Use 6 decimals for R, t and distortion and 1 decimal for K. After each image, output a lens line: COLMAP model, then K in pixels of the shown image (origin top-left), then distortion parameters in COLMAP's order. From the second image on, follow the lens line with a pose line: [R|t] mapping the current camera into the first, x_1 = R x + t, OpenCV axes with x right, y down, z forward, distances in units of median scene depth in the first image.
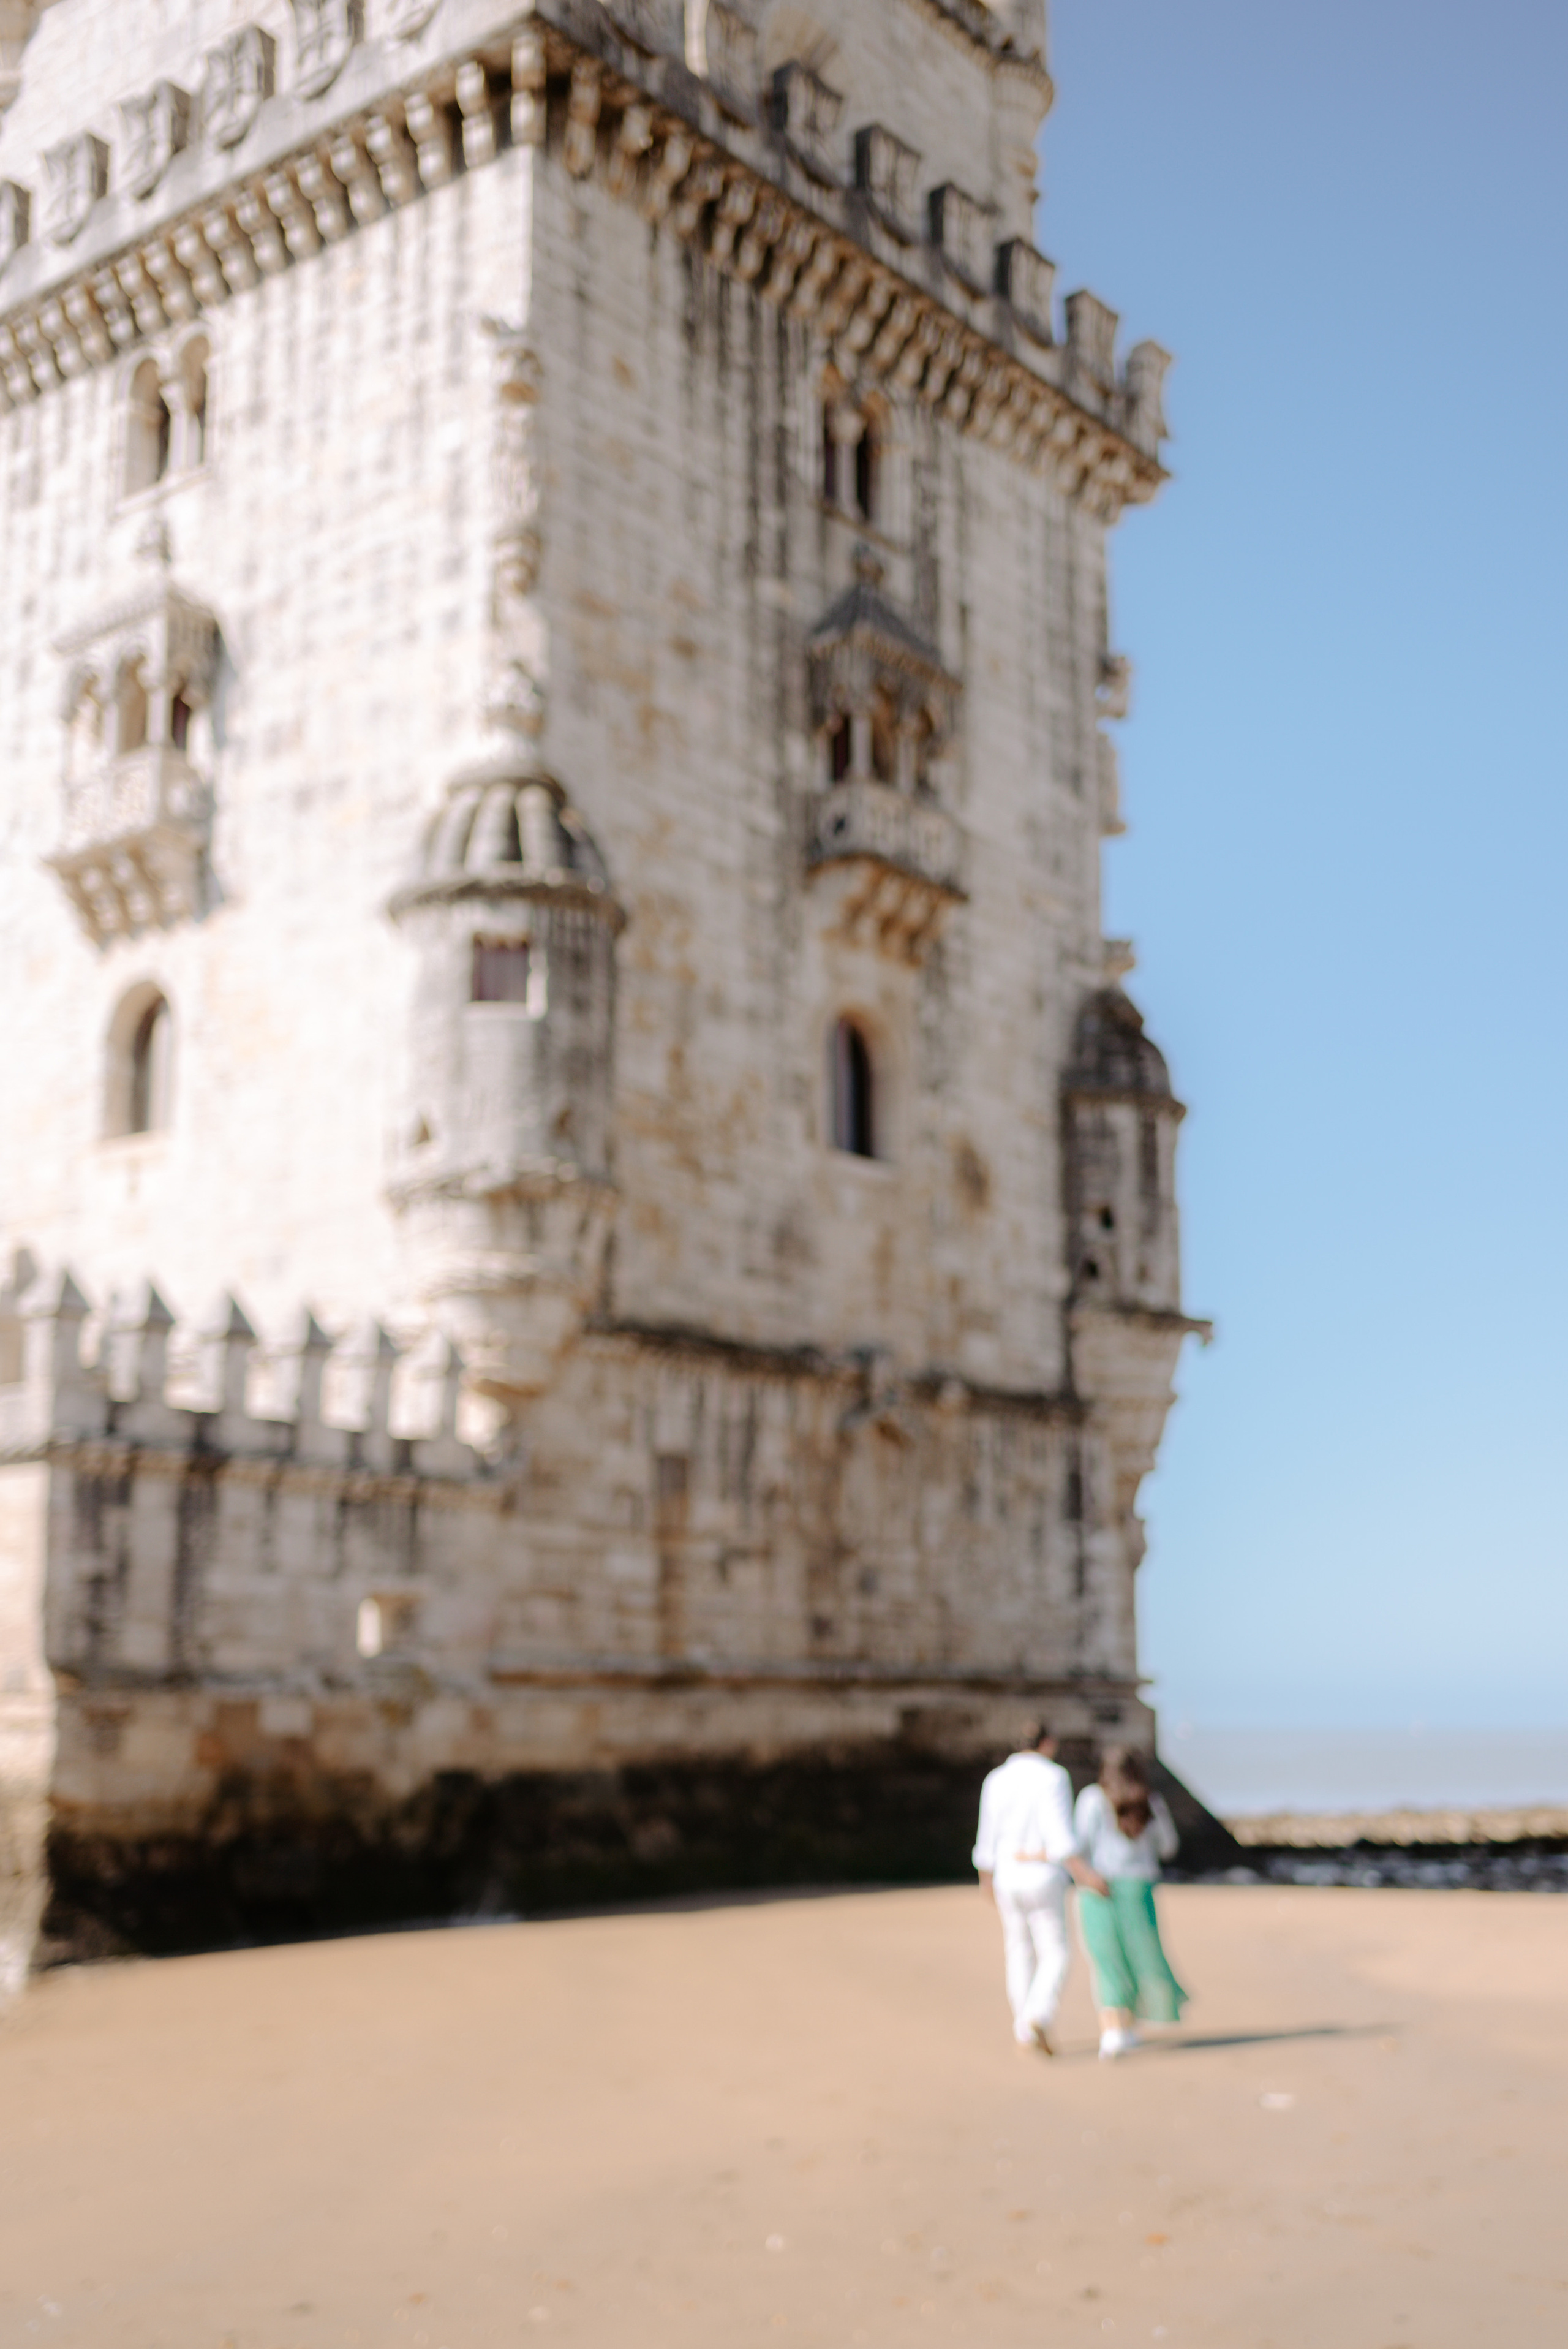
lens RADIAL K [[2589.4, 0, 837.1], [0, 2589.4, 1348.6], [0, 0, 1]] dist [0.003095, 0.006690]
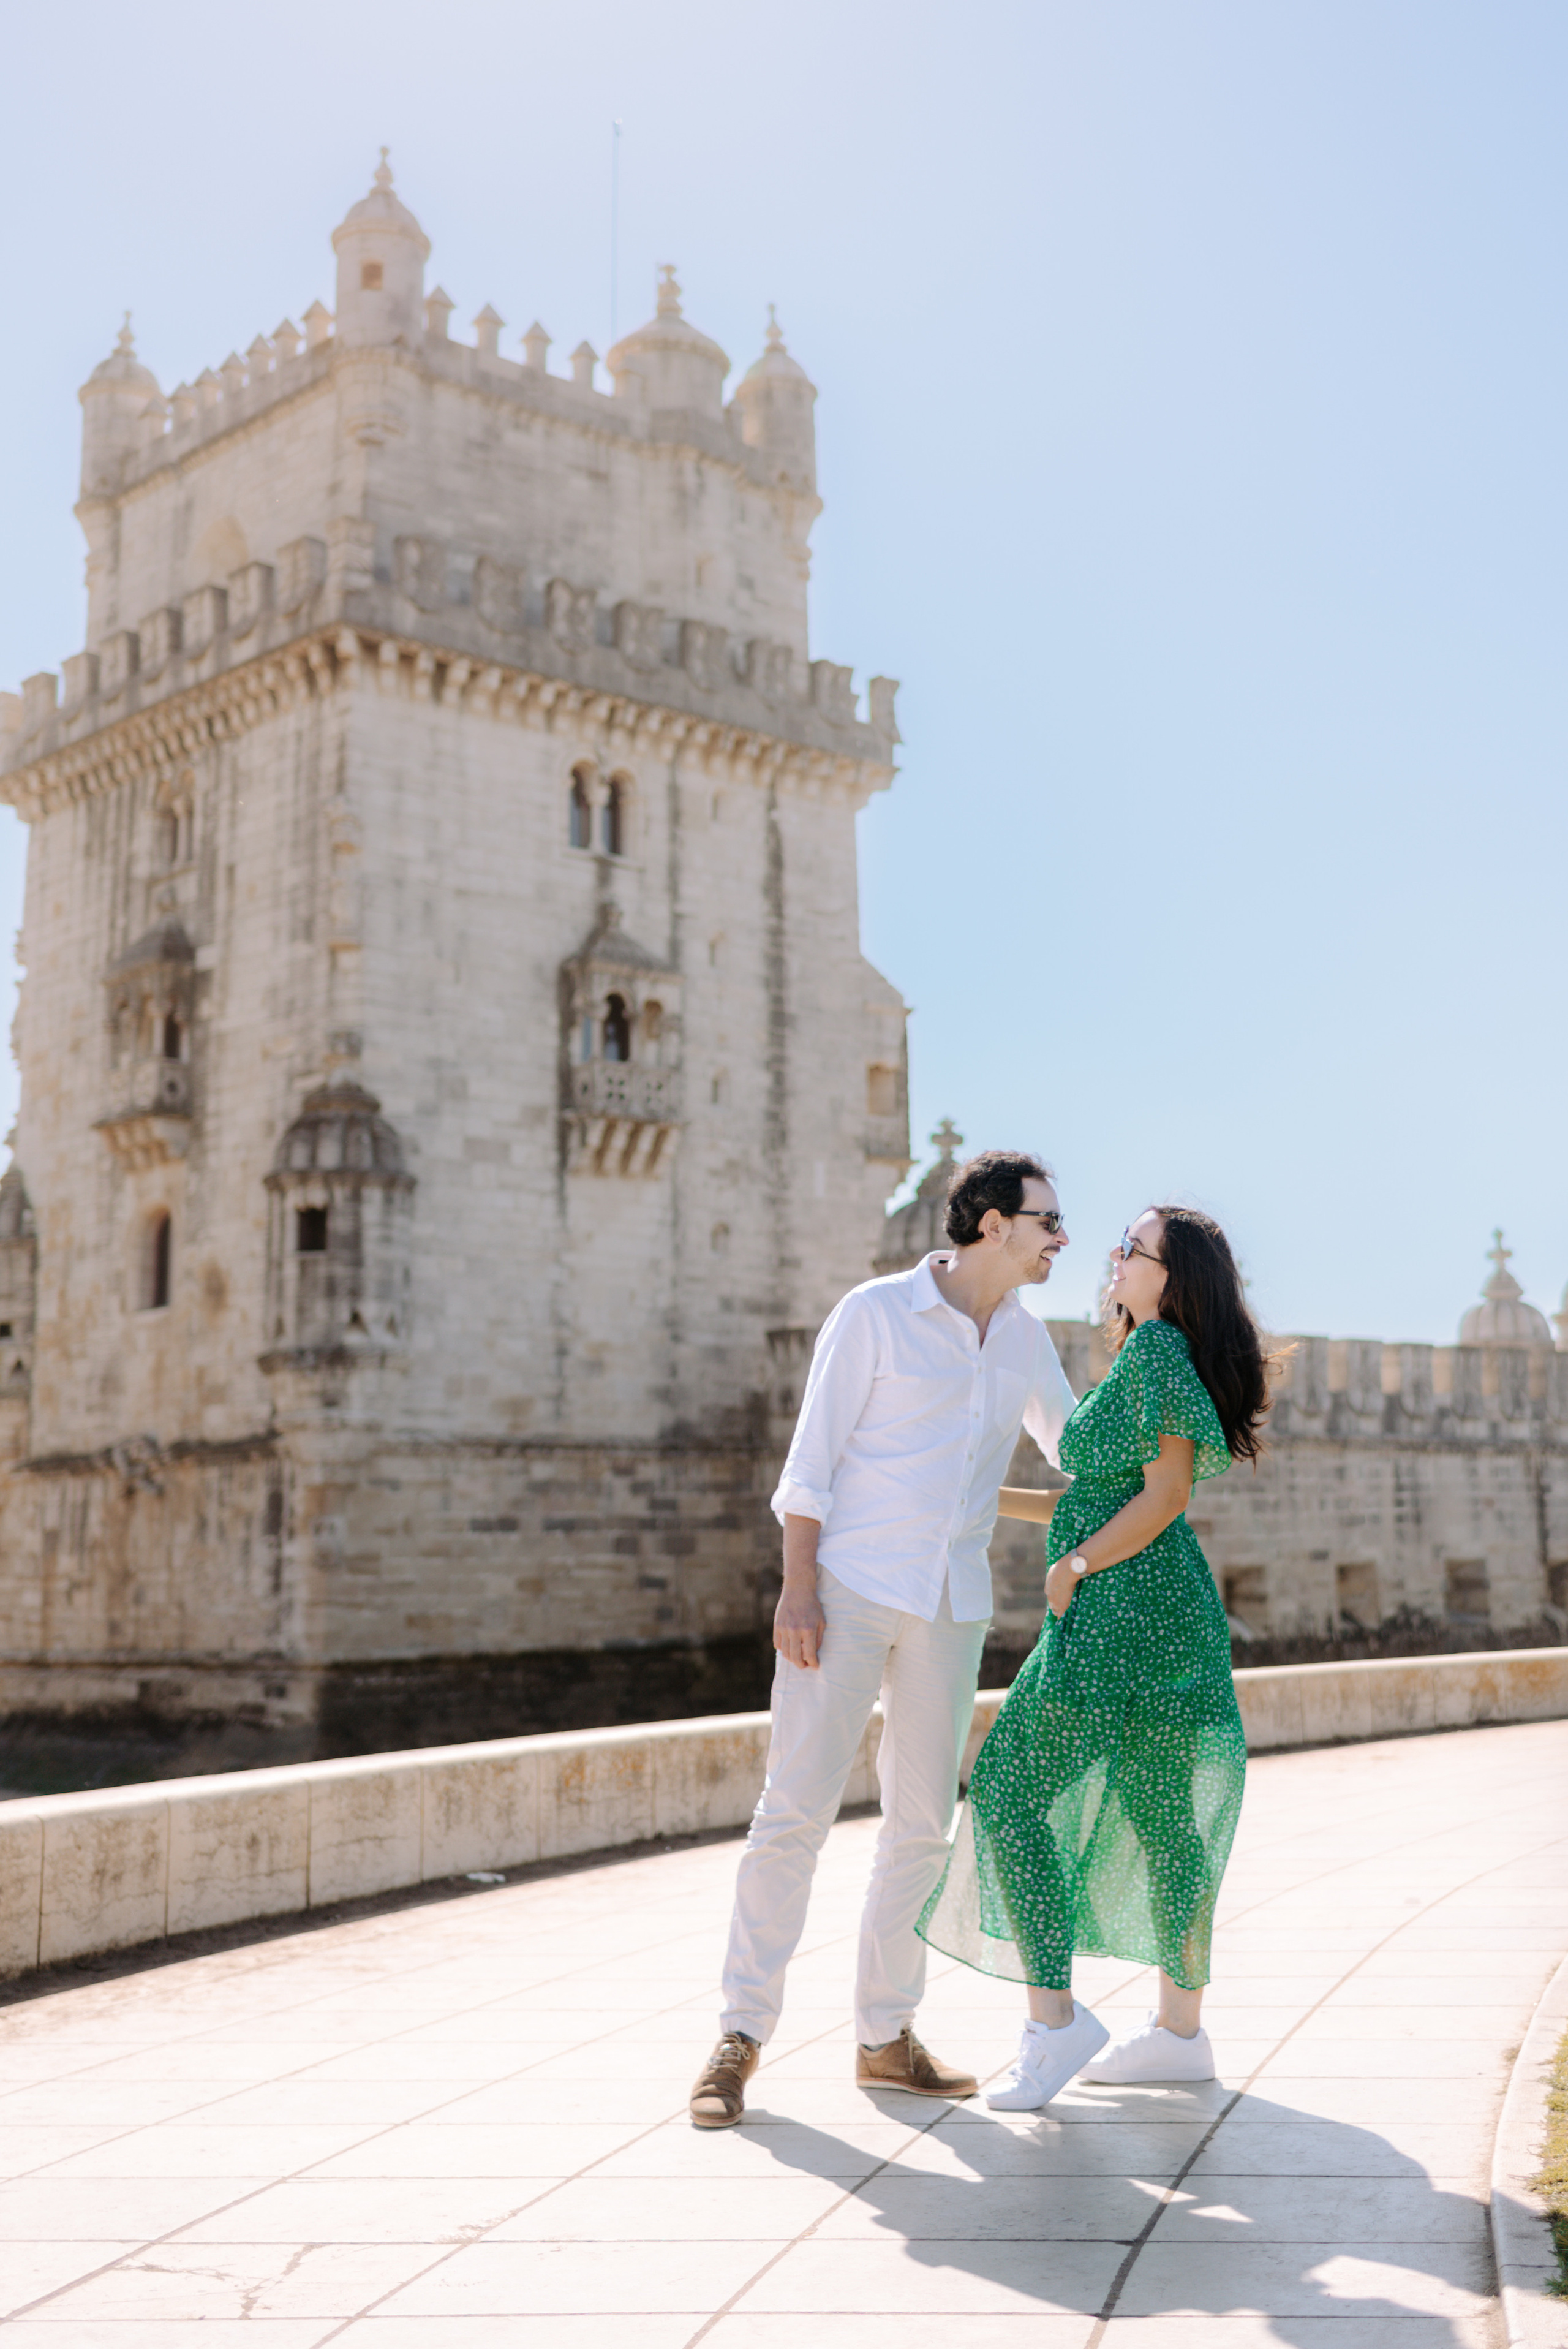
lens RADIAL K [[2801.7, 0, 951.9], [0, 2801.7, 1004.7], [0, 0, 1]] dist [0.010859, -0.035153]
pose [[-0.126194, -0.196096, -0.972431, 1.593338], [0.163316, 0.962785, -0.215344, 0.185801], [0.978470, -0.185989, -0.089473, 1.658933]]
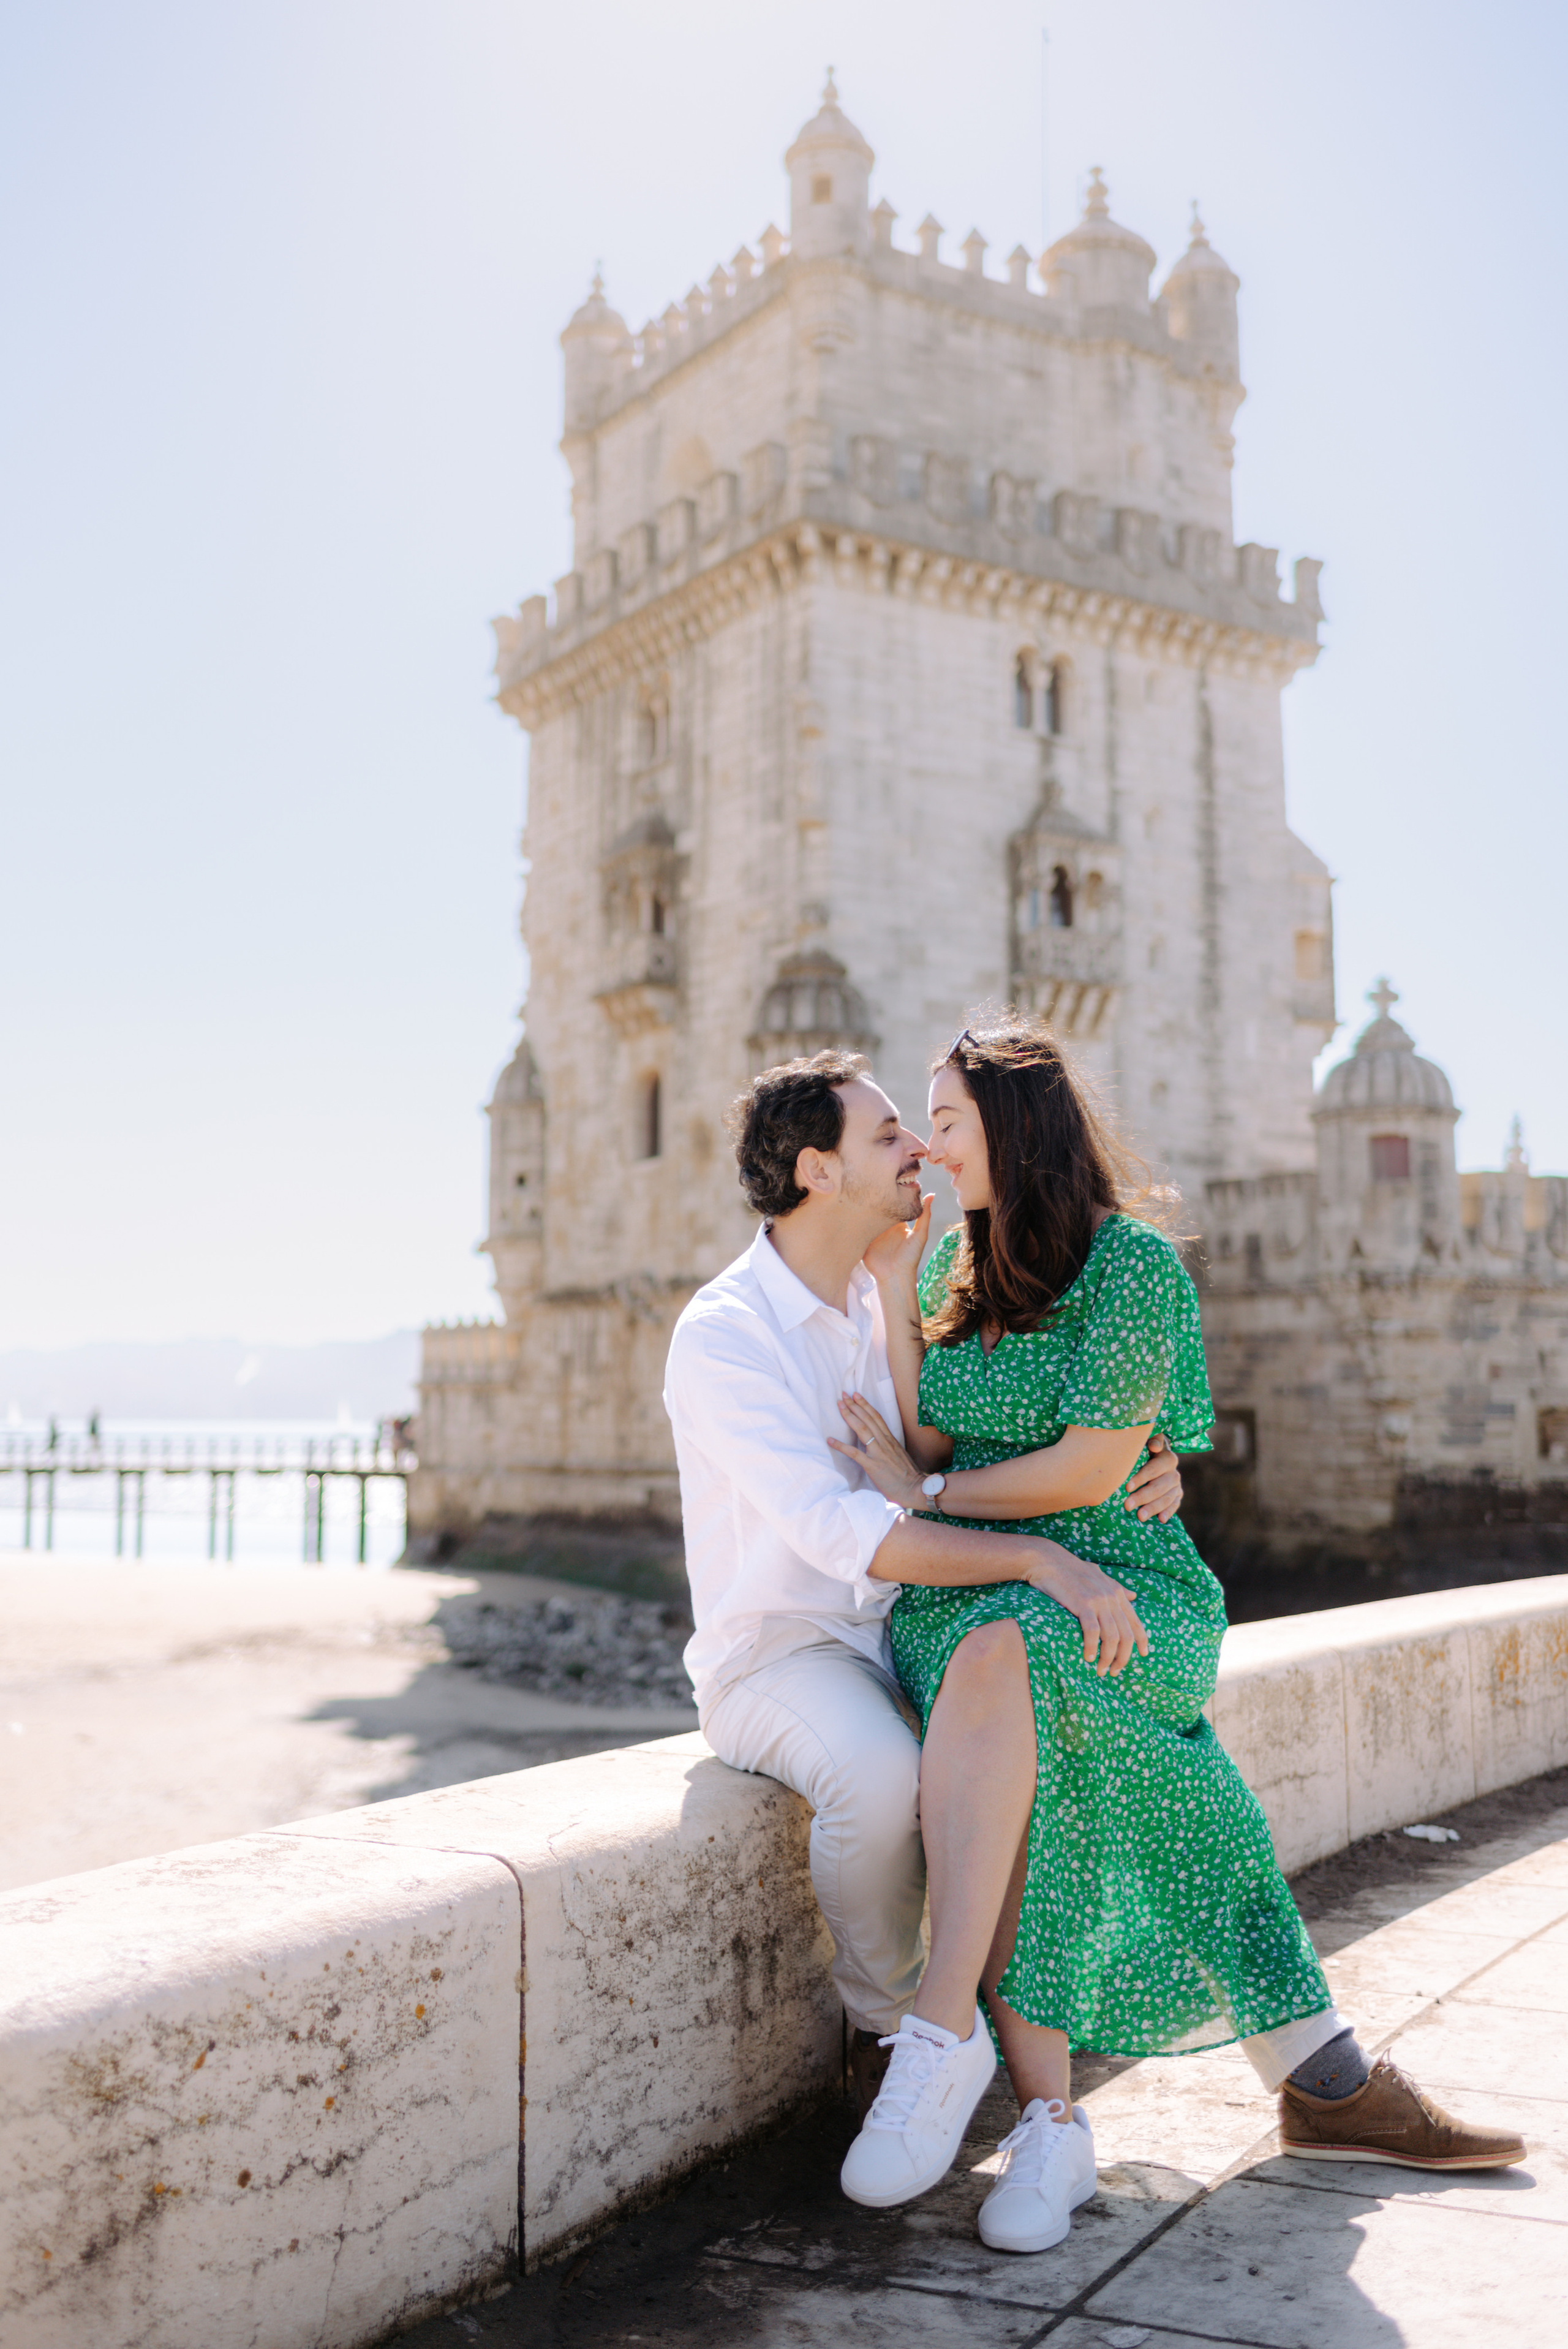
lens RADIAL K [[2401.4, 0, 749.2], [0, 2401.4, 1136.9], [0, 0, 1]] dist [0.000616, 0.022131]
pose [[-0.342404, -0.110085, -0.933082, 1.463885], [0.132823, 0.977467, -0.164062, 0.178852], [0.930117, -0.180110, -0.320067, 1.587422]]
